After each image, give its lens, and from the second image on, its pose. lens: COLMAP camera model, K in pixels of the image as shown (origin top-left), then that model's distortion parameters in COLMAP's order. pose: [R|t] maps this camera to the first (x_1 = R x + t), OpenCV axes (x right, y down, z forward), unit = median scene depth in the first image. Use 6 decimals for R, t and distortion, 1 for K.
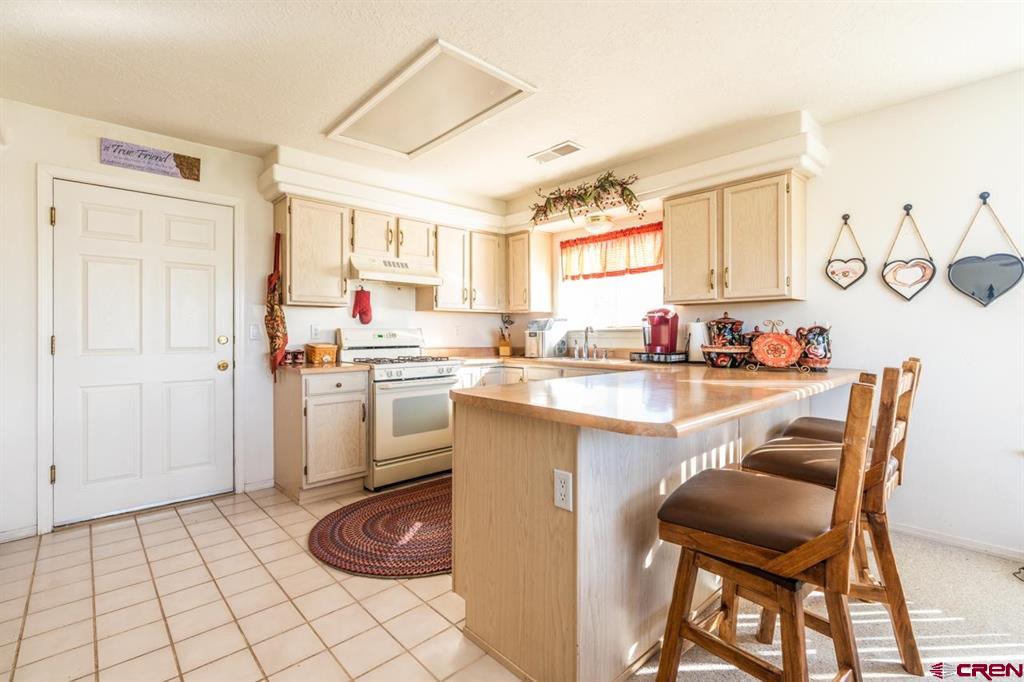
lens RADIAL K [[478.7, 0, 516.5], [0, 478.7, 334.3], [0, 0, 1]] dist [0.001165, 0.001904]
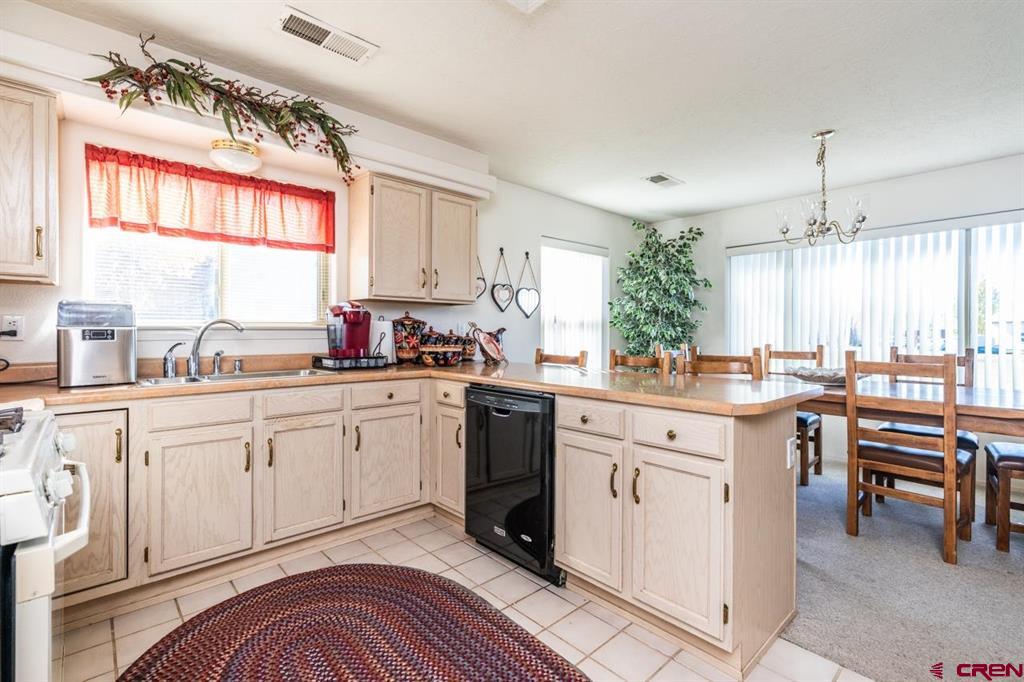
lens RADIAL K [[478.7, 0, 508.5], [0, 478.7, 339.1], [0, 0, 1]] dist [0.001165, 0.001904]
pose [[-0.006263, -0.012310, 0.999905, -0.616847], [-0.000967, 0.999924, 0.012304, -0.001787], [-0.999980, -0.000890, -0.006275, 0.884294]]
